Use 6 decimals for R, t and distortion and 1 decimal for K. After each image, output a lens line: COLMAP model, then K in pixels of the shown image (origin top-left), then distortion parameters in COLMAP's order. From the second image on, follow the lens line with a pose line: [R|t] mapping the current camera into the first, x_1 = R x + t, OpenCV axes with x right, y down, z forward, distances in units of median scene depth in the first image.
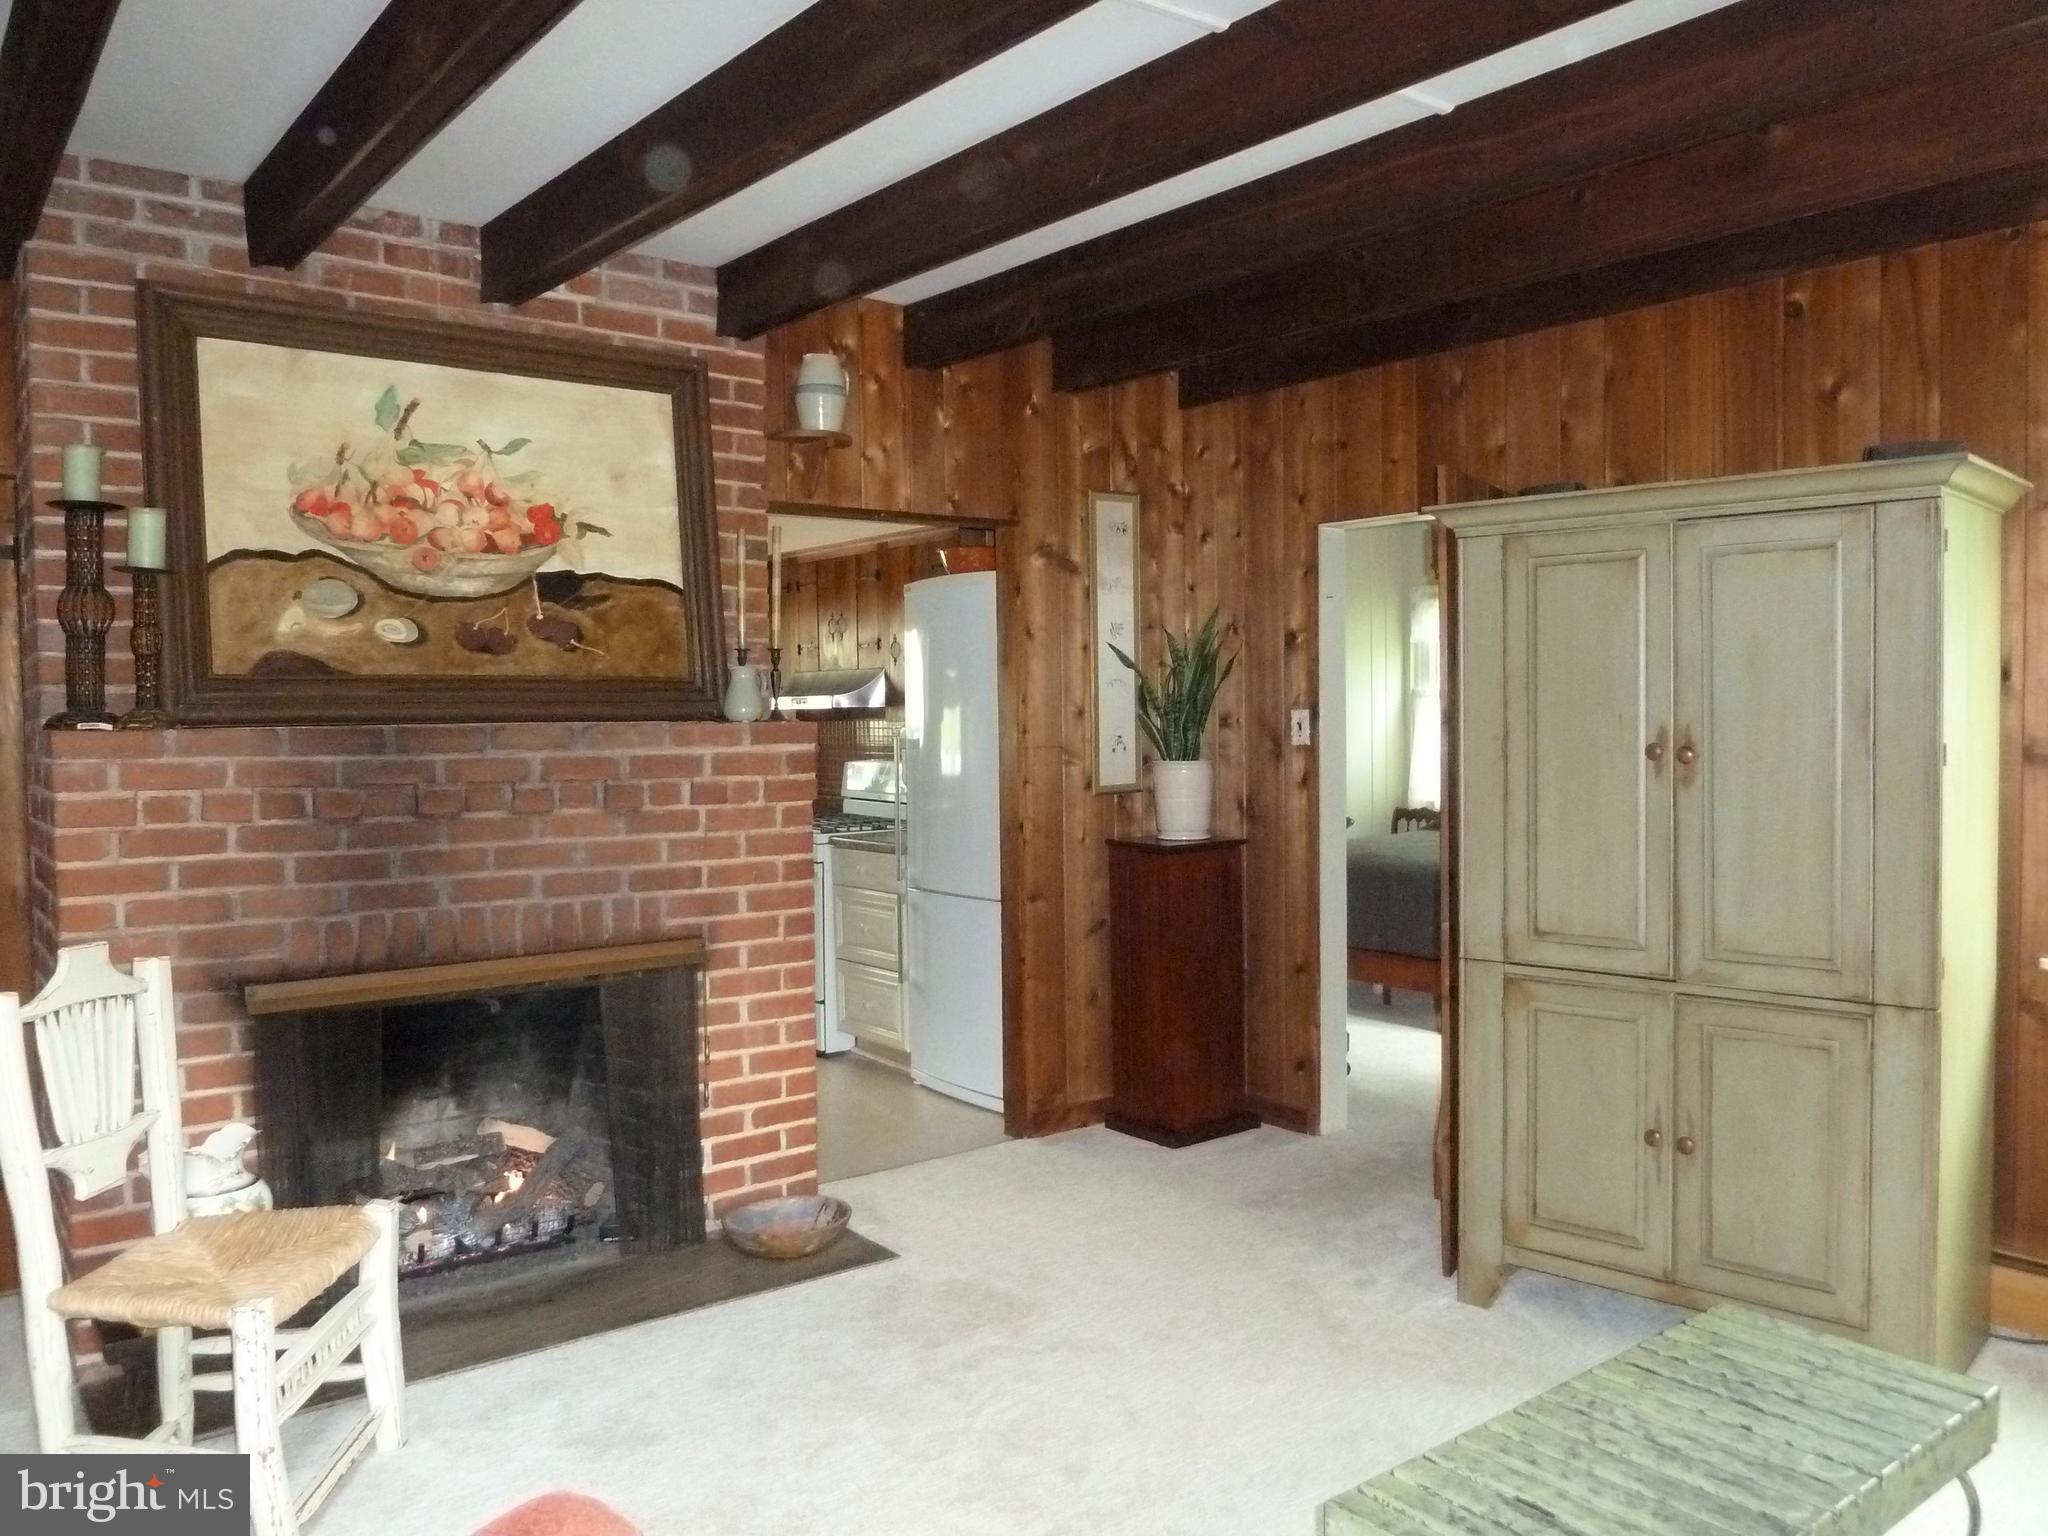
lens RADIAL K [[1541.1, 0, 1006.9], [0, 1541.1, 767.1], [0, 0, 1]] dist [-0.036695, 0.015757]
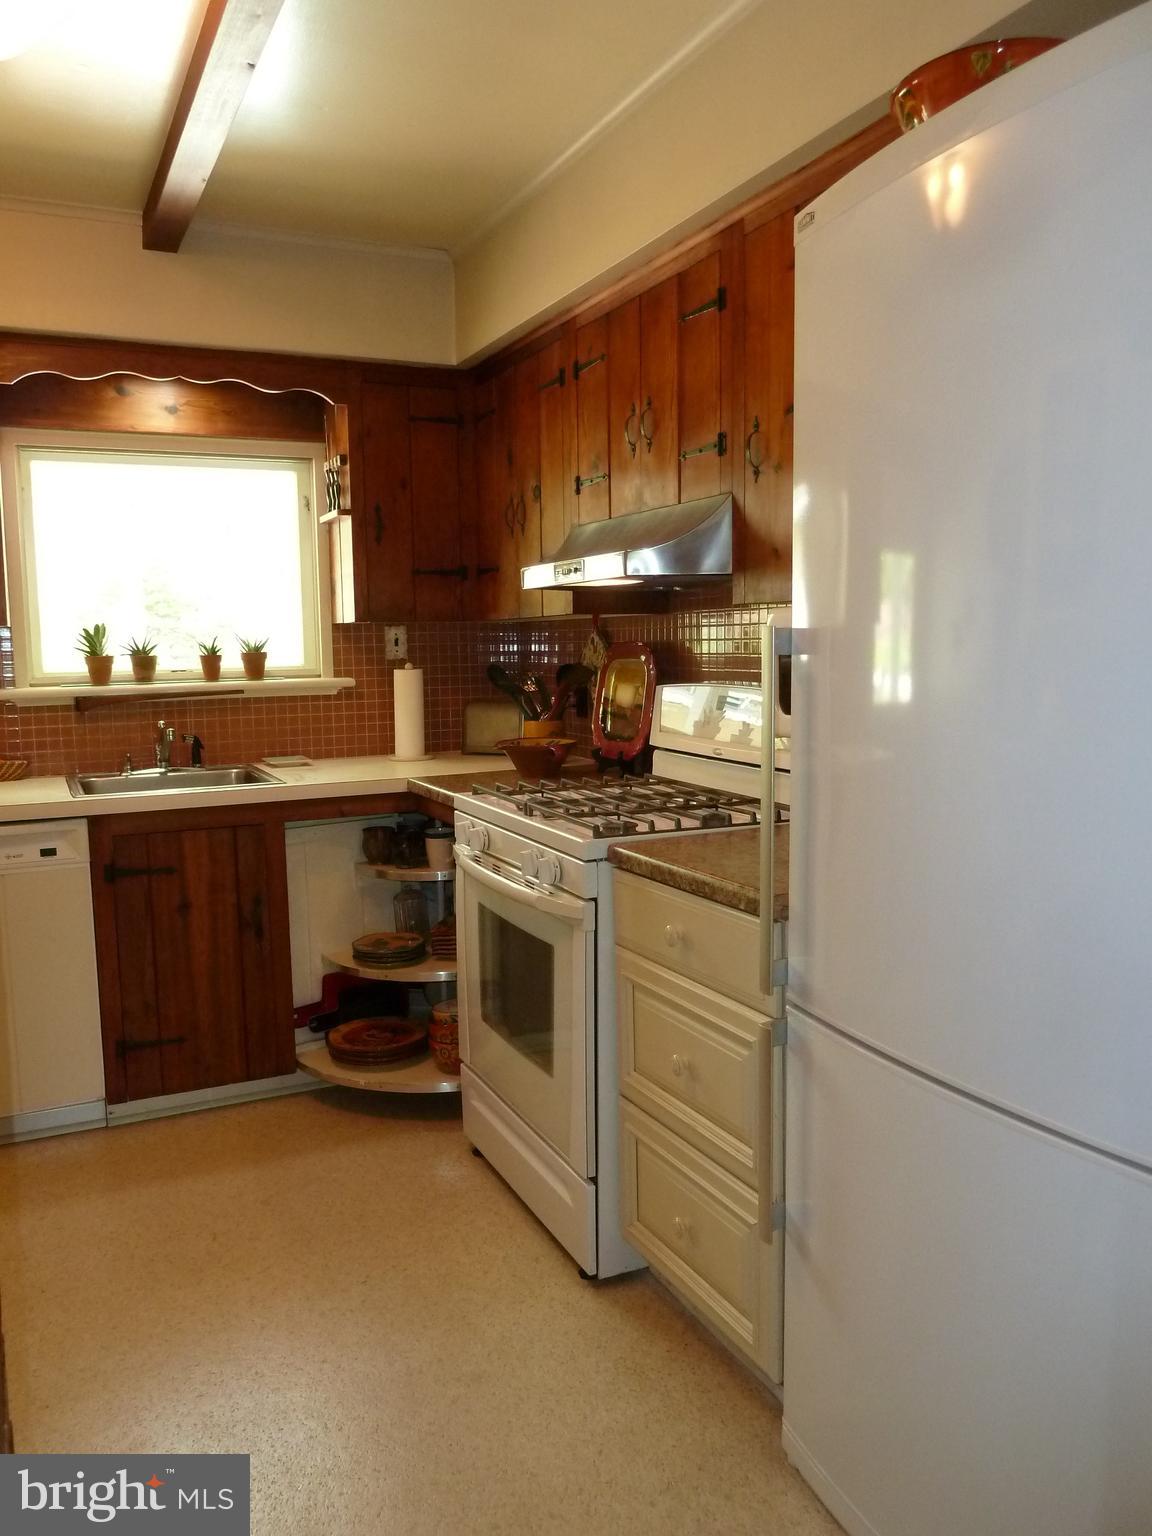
lens RADIAL K [[1155.8, 0, 579.0], [0, 1155.8, 770.8], [0, 0, 1]] dist [-0.036695, 0.015757]
pose [[0.980302, 0.022347, -0.196234, -0.088678], [-0.007868, 0.997208, 0.074257, -0.005607], [0.197345, -0.071250, 0.977741, 1.042542]]
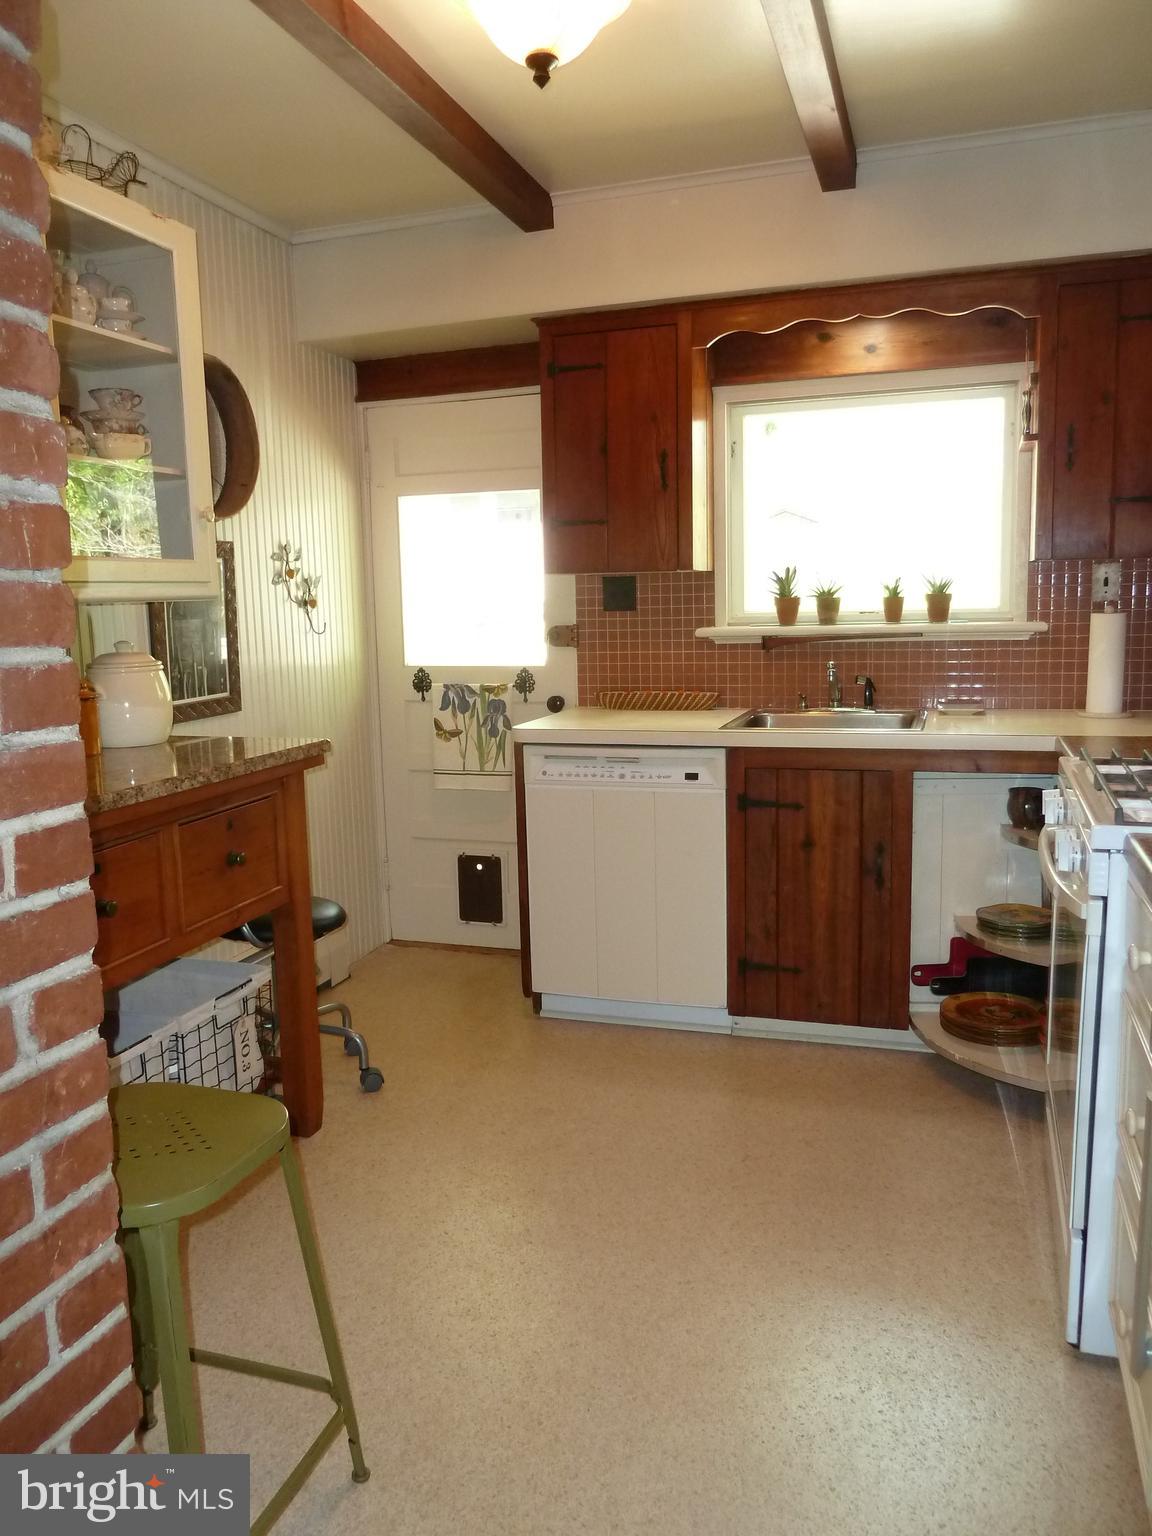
lens RADIAL K [[1155.8, 0, 575.1], [0, 1155.8, 774.4], [0, 0, 1]] dist [-0.036695, 0.015757]
pose [[0.566373, 0.123934, -0.814777, 0.054331], [-0.019426, 0.990361, 0.137139, -0.008082], [0.823920, -0.061844, 0.563321, 1.164543]]
